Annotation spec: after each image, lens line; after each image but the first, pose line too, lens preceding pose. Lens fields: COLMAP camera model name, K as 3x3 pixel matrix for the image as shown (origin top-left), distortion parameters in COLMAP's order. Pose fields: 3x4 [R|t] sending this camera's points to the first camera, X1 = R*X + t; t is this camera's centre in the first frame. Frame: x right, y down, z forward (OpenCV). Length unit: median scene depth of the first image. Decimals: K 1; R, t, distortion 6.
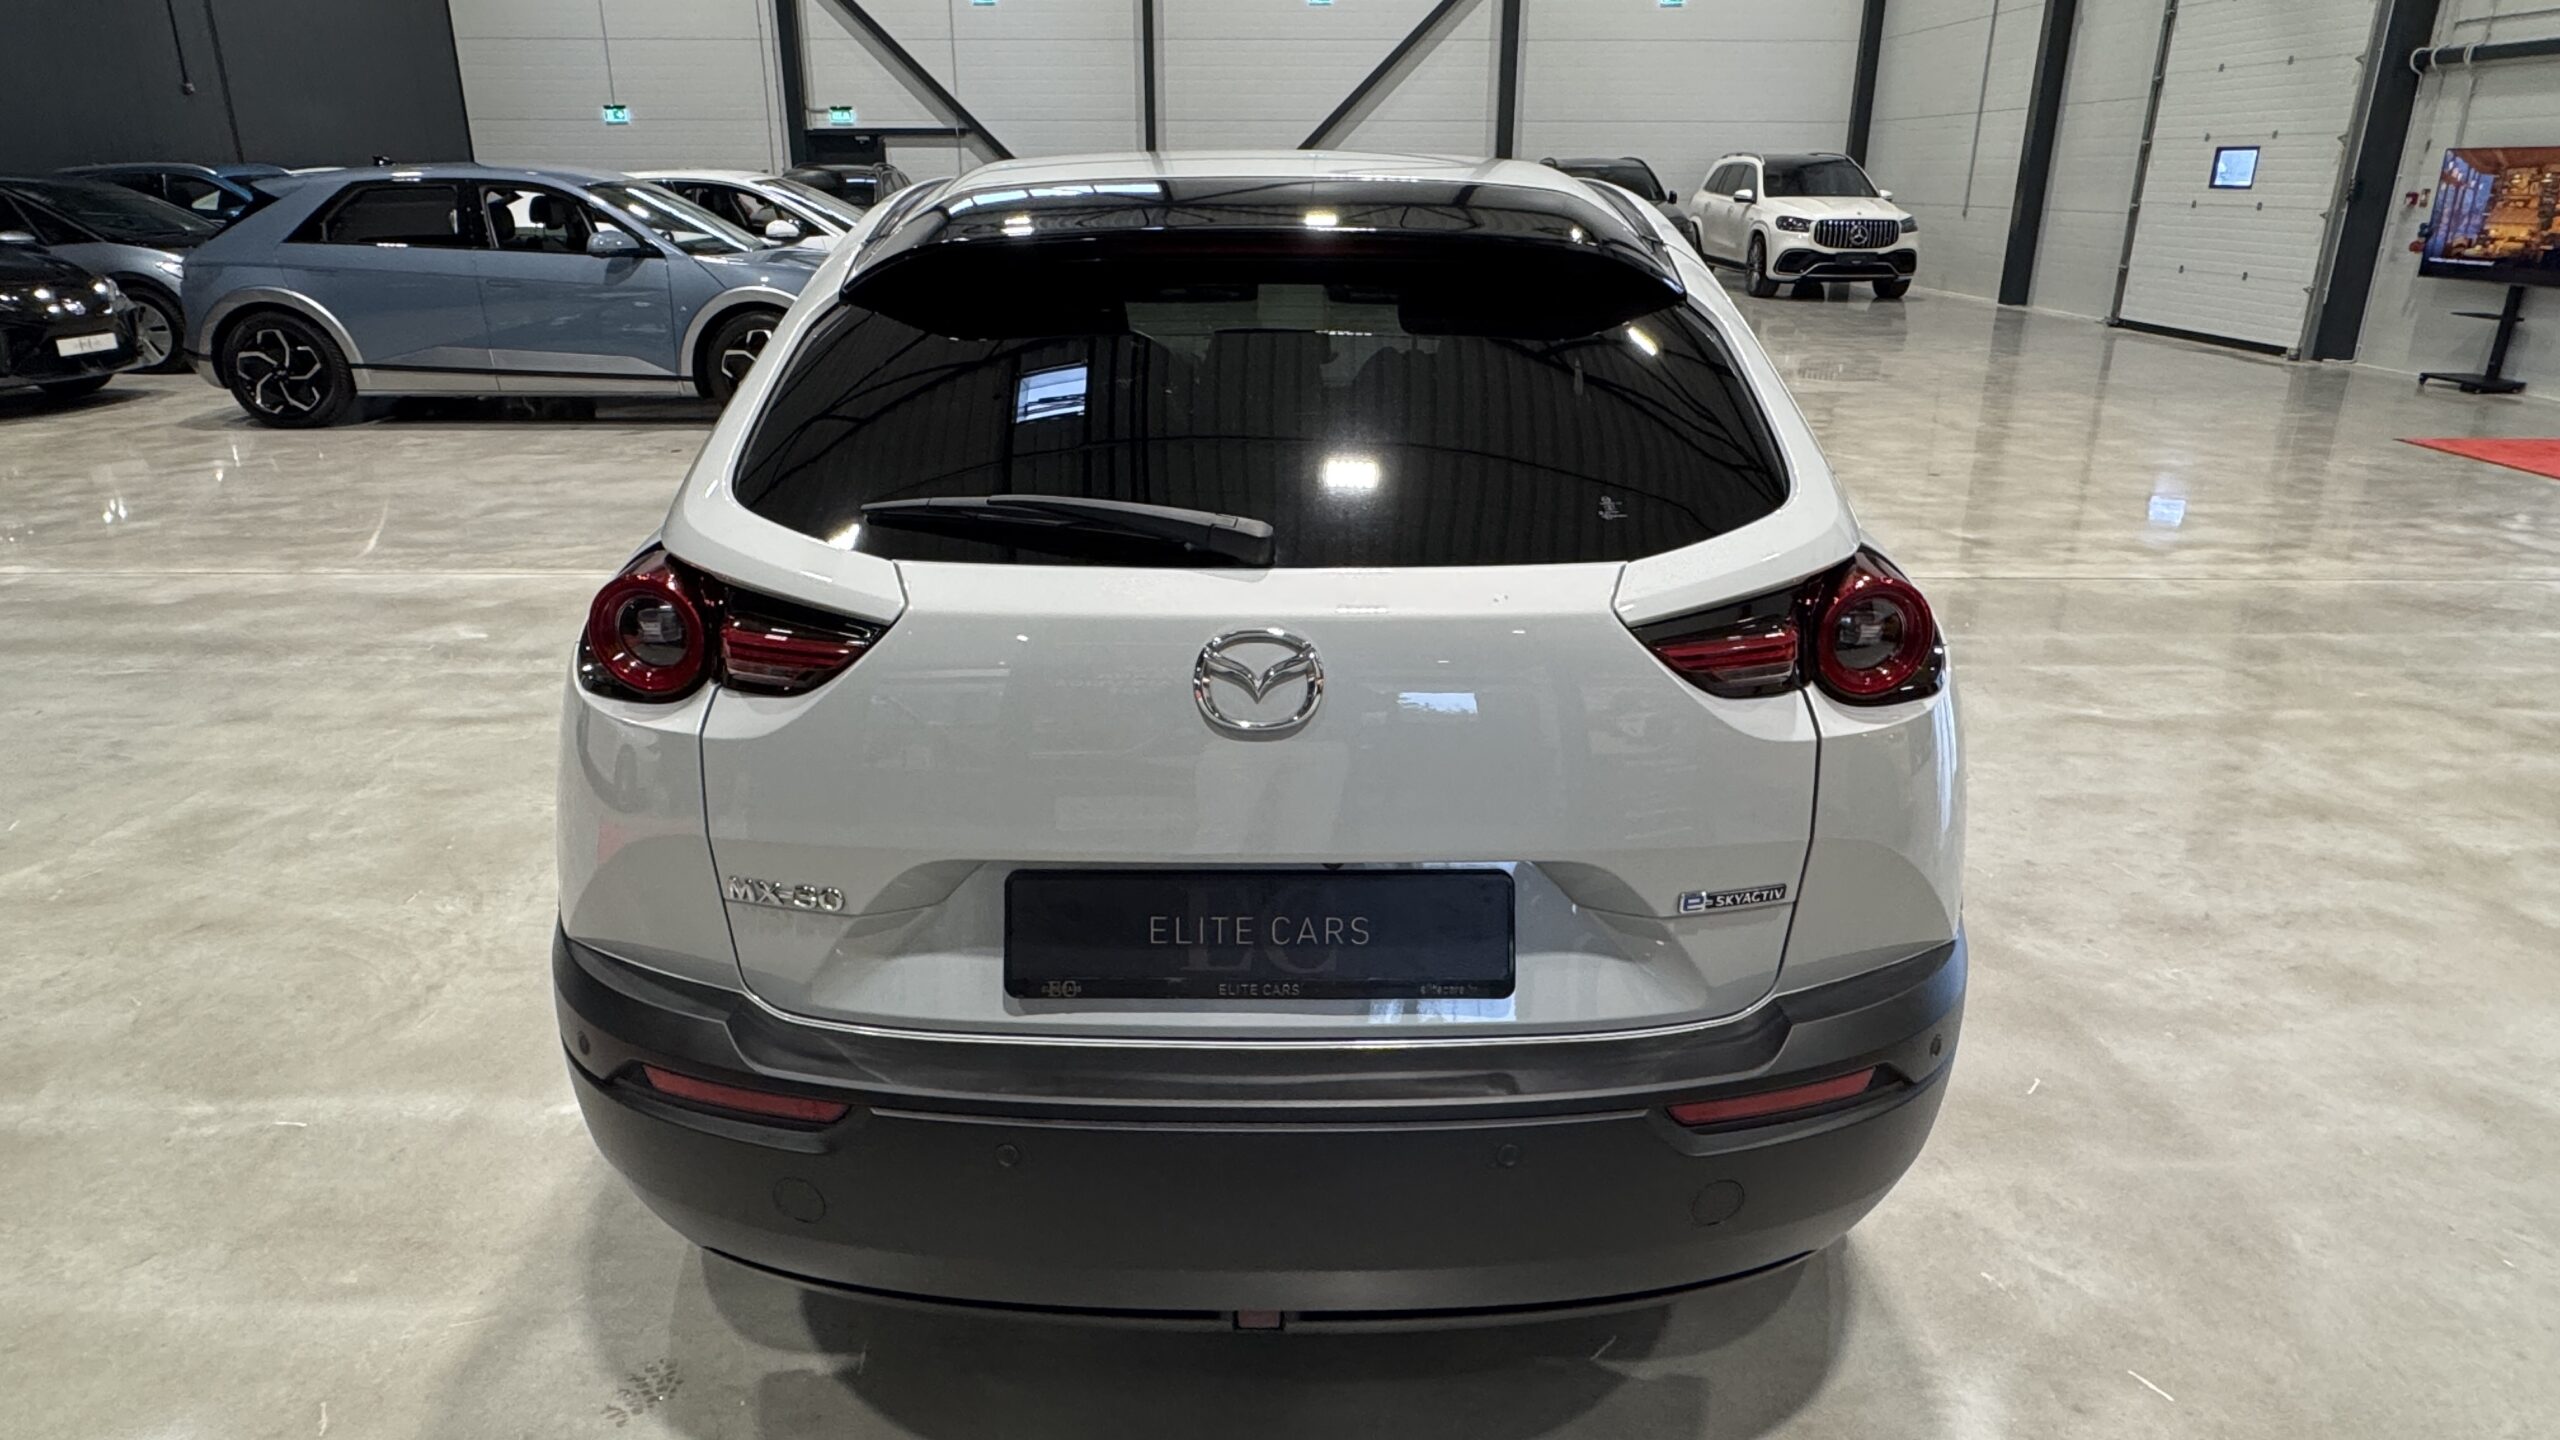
lens RADIAL K [[1531.5, 0, 1280.0], [0, 1531.5, 720.0], [0, 0, 1]] dist [-0.000598, 0.001934]
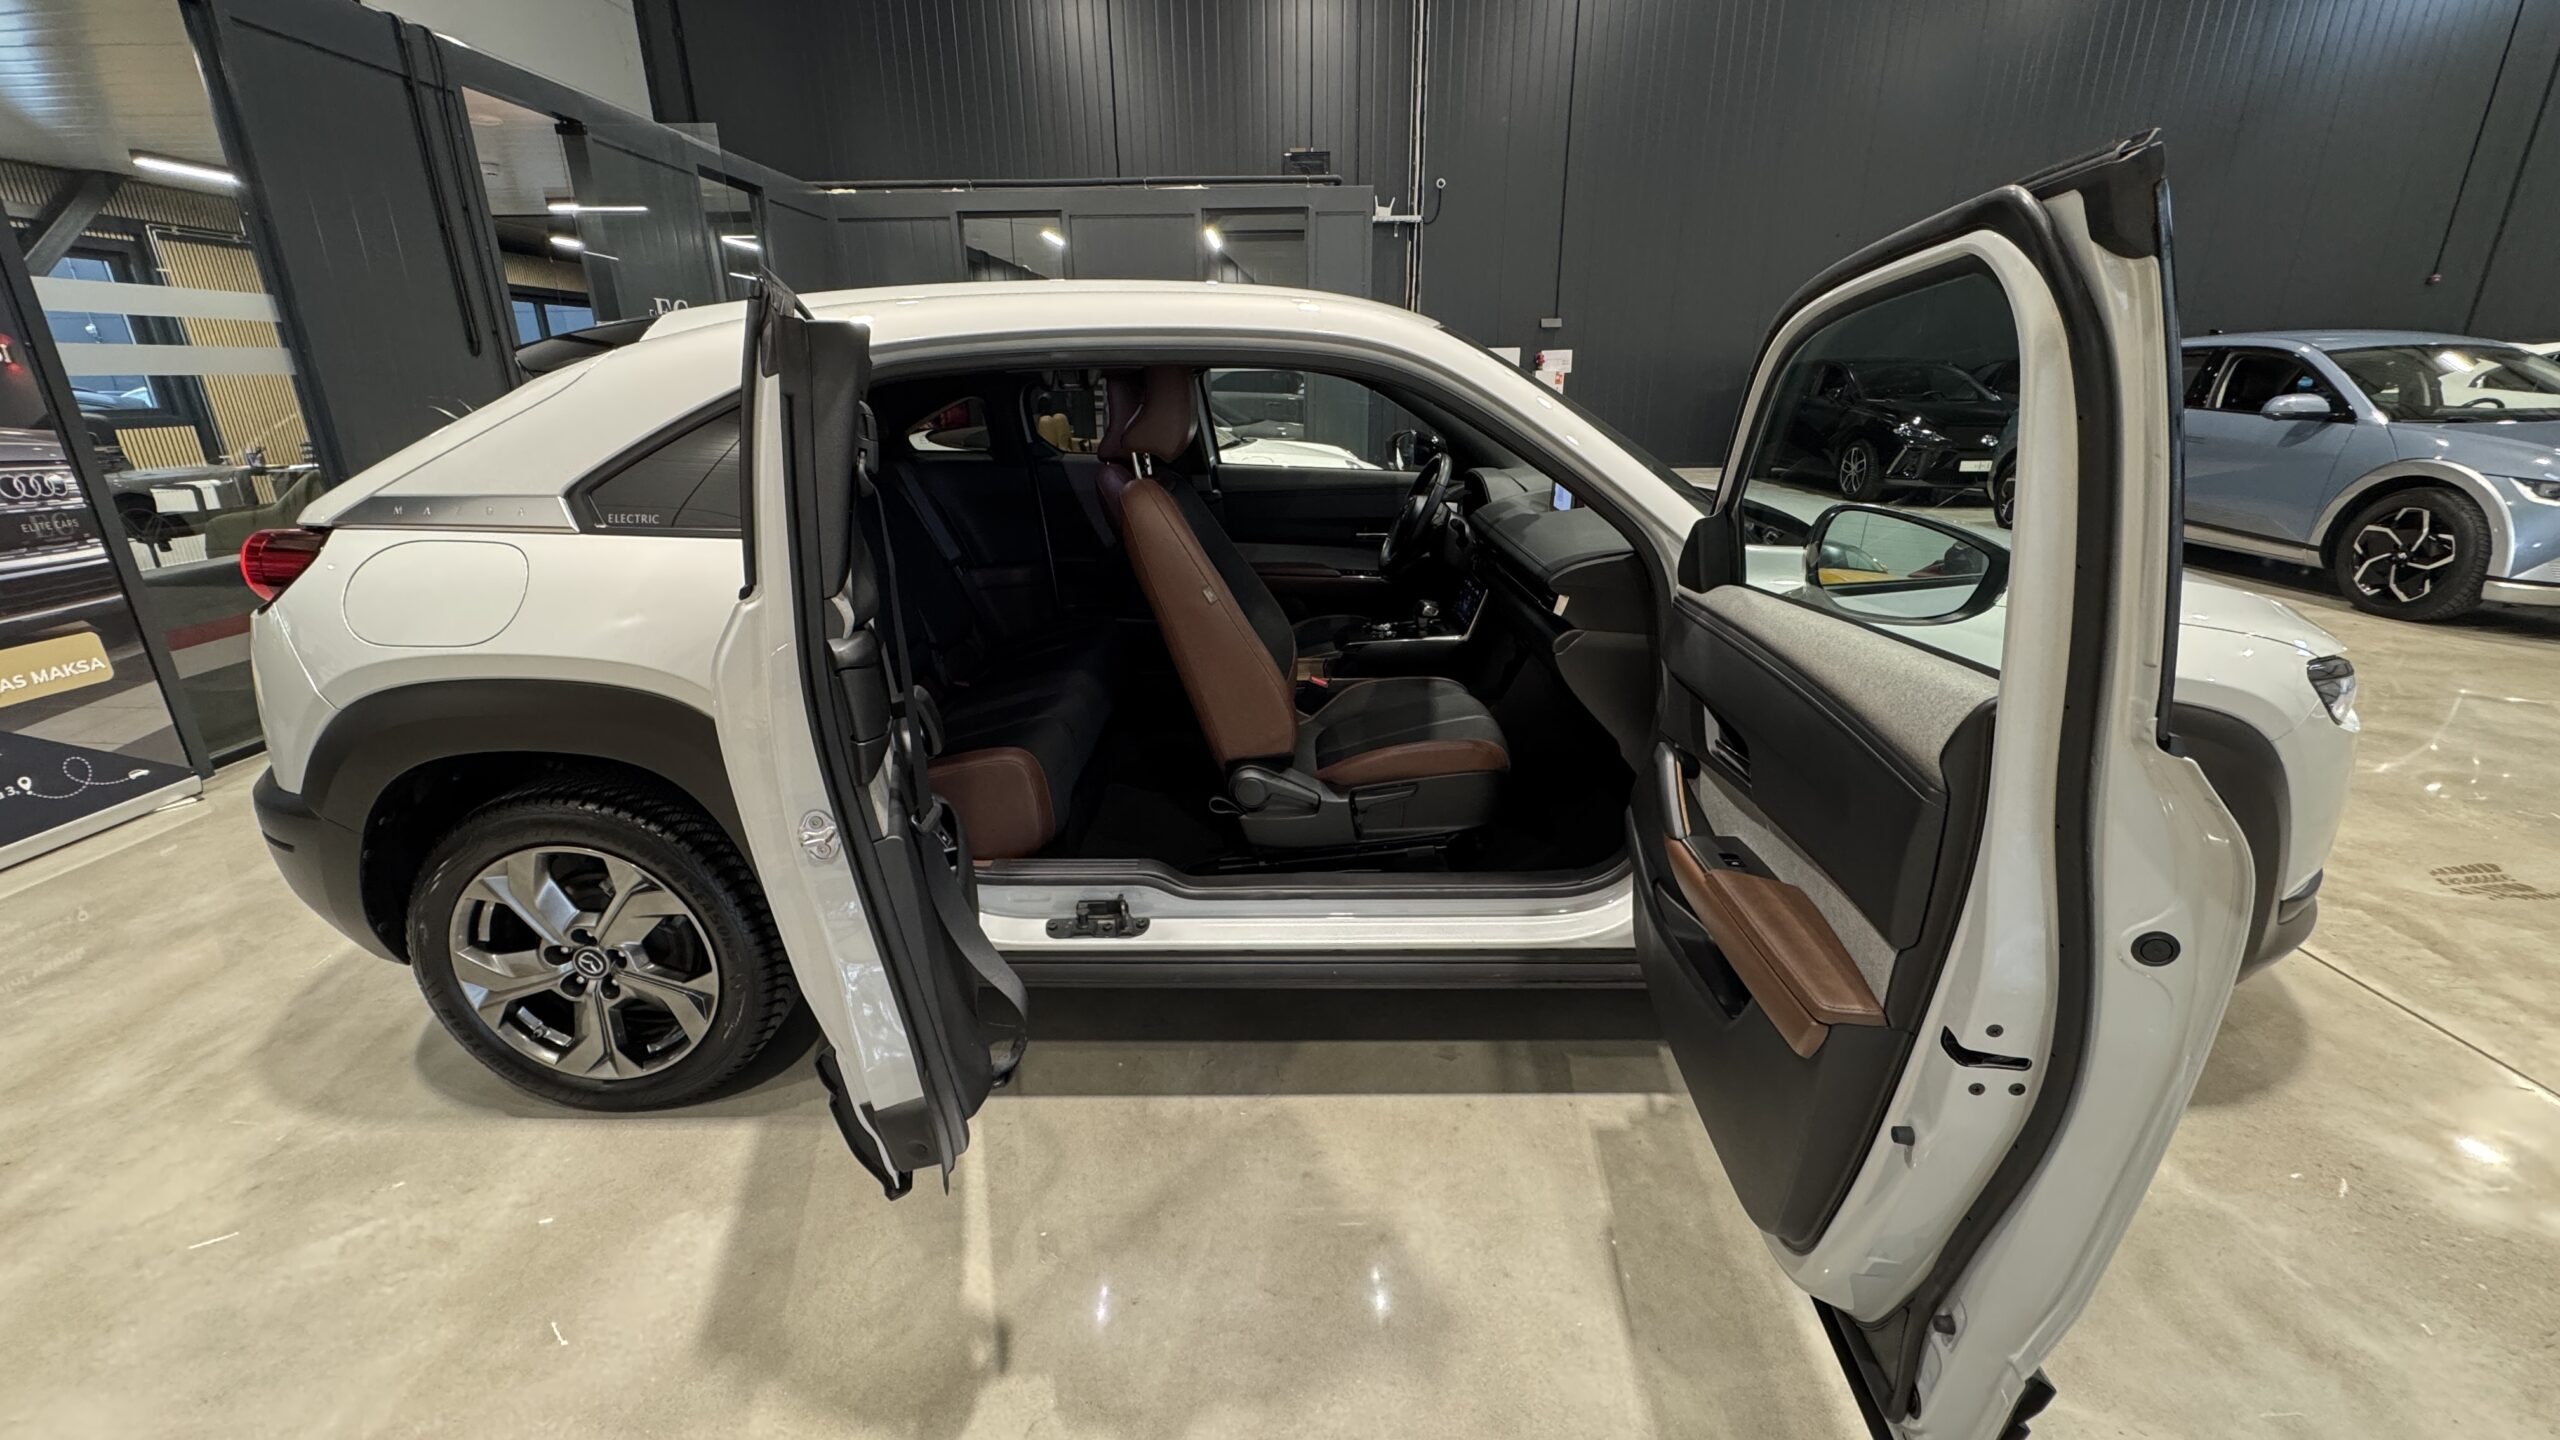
lens RADIAL K [[1020.8, 0, 1280.7], [0, 1020.8, 728.9], [0, 0, 1]] dist [-0.004079, 0.000098]
pose [[-0.013920, 0.327618, -0.944708, 0.235930], [-0.327329, 0.891247, 0.313901, -0.096588], [0.944808, 0.313599, 0.094832, 0.315904]]
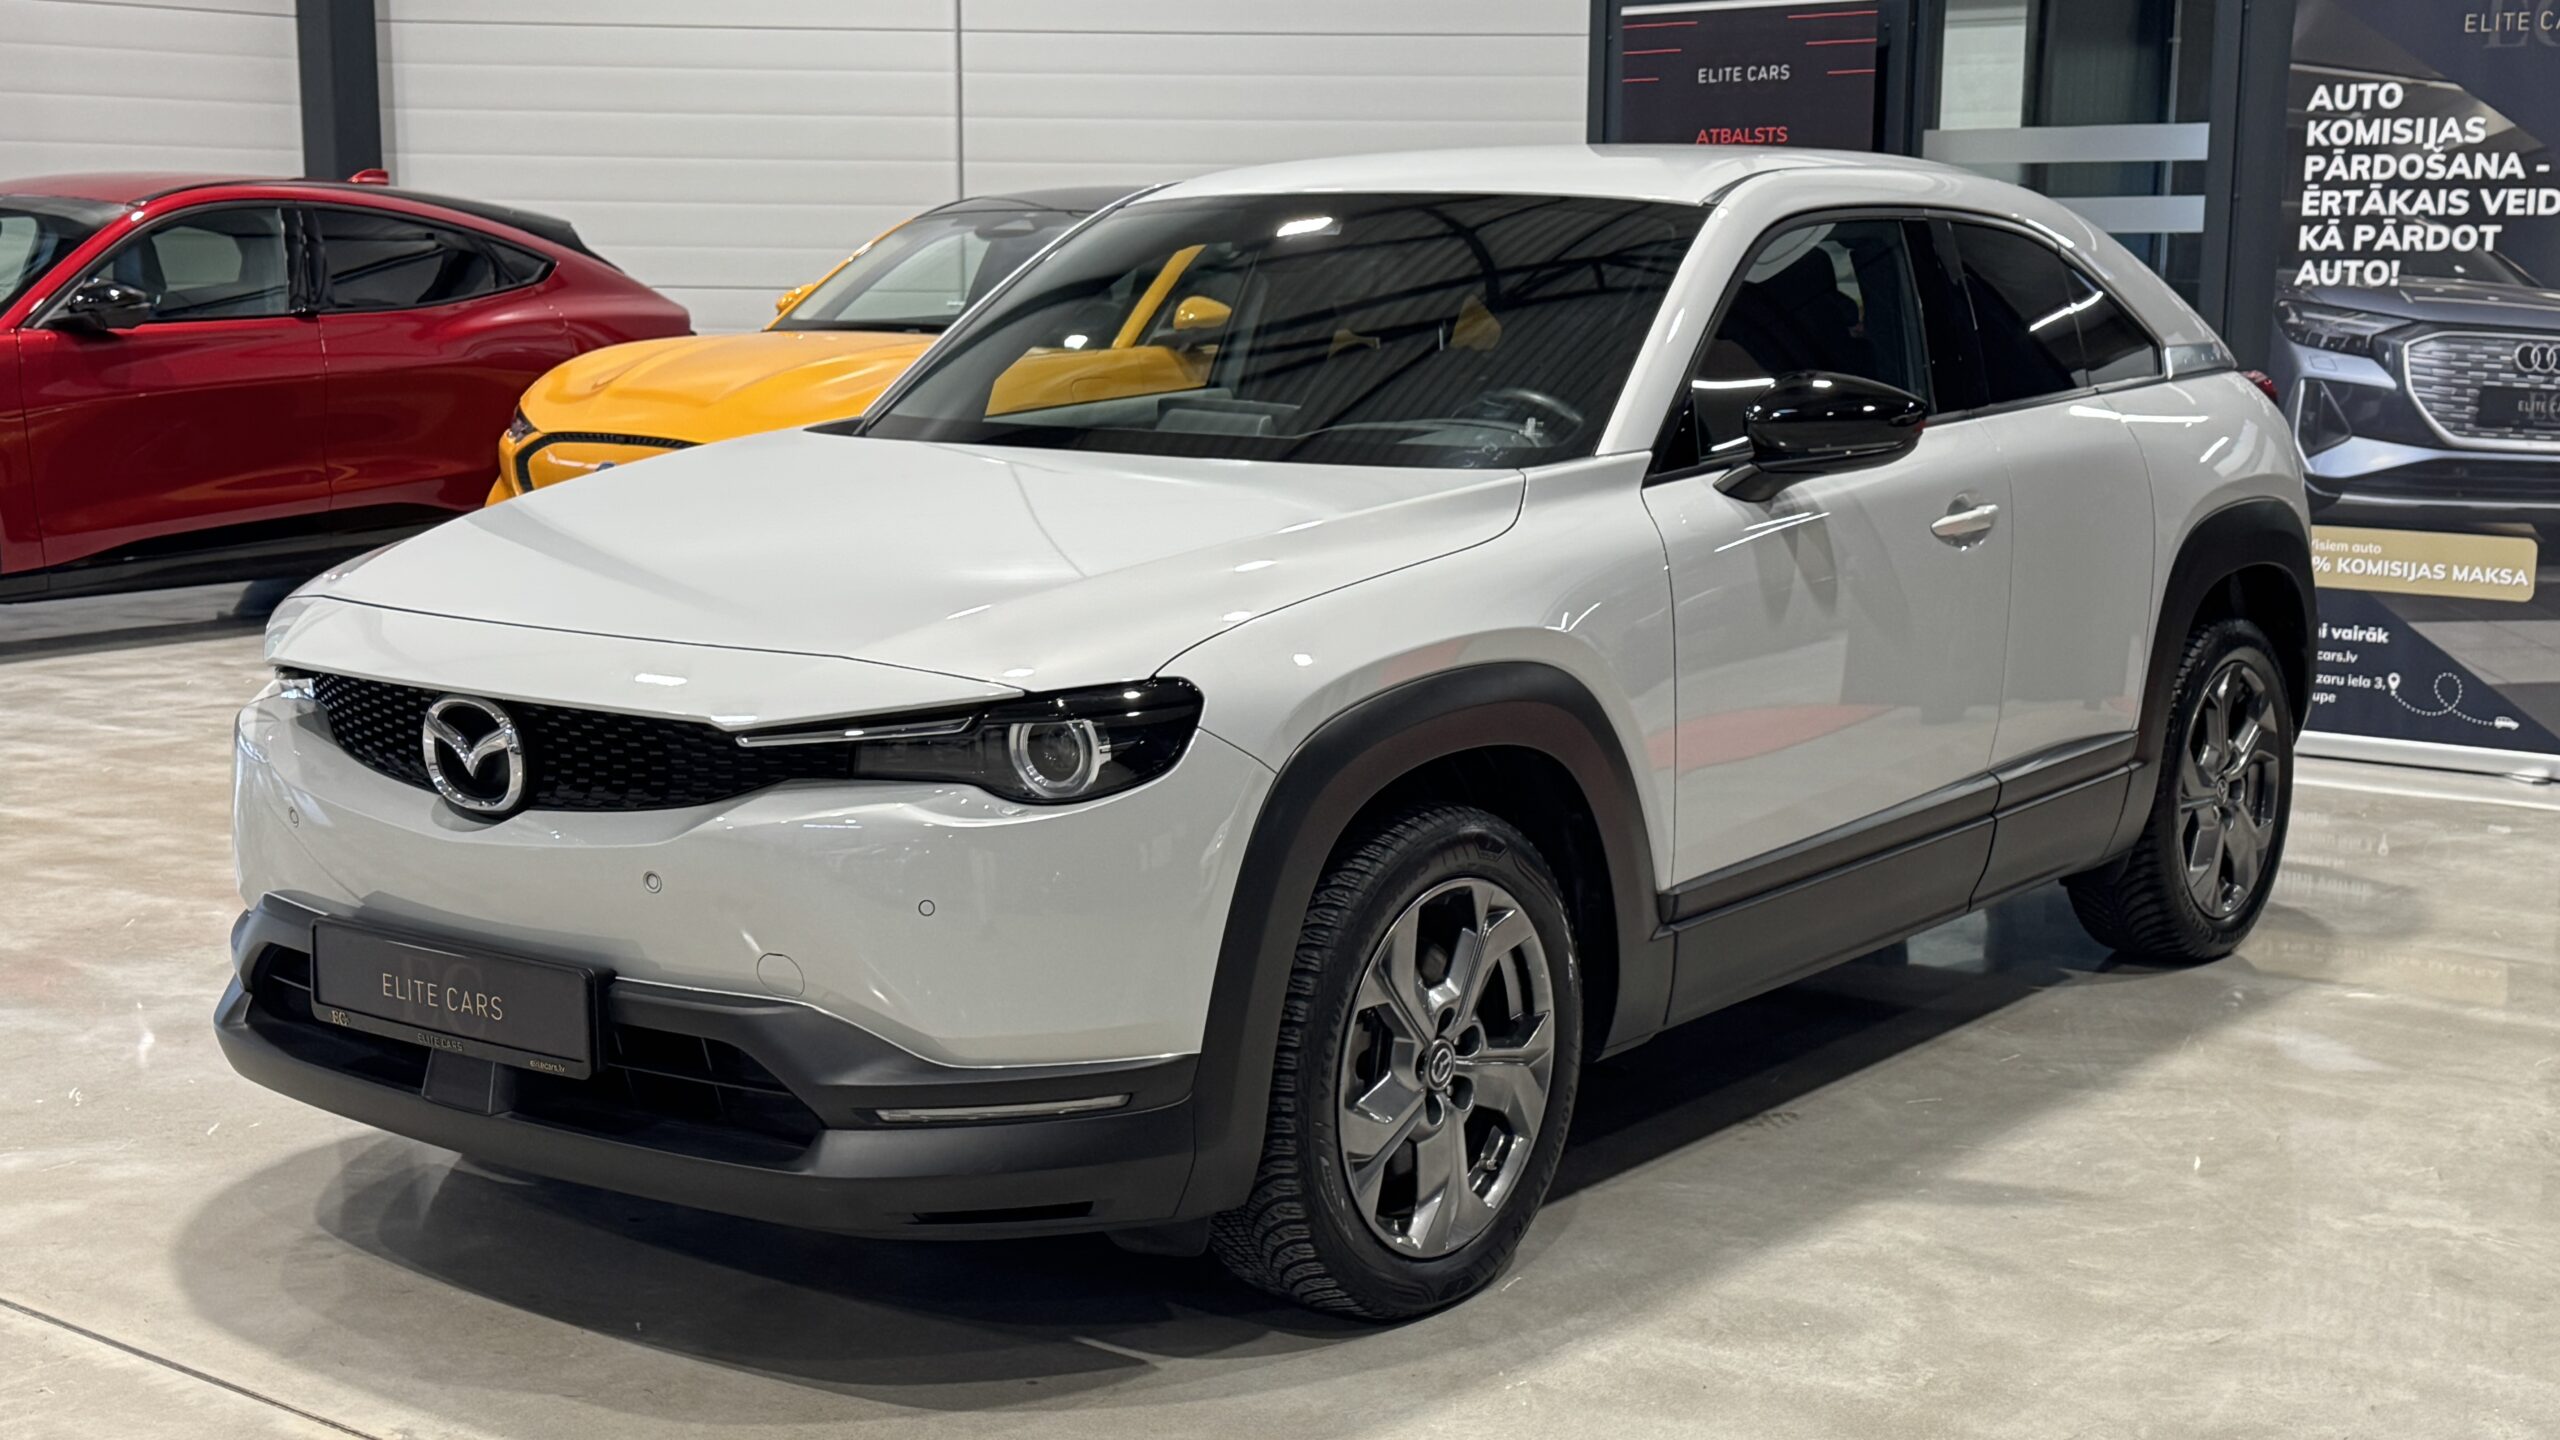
lens RADIAL K [[3126.1, 0, 1280.0], [0, 3126.1, 720.0], [0, 0, 1]] dist [0.249576, -0.639203]
pose [[-0.791142, -0.096675, 0.603944, -0.298158], [0.202198, 0.890572, 0.407427, -0.246300], [-0.577244, 0.444449, -0.685021, 0.721781]]
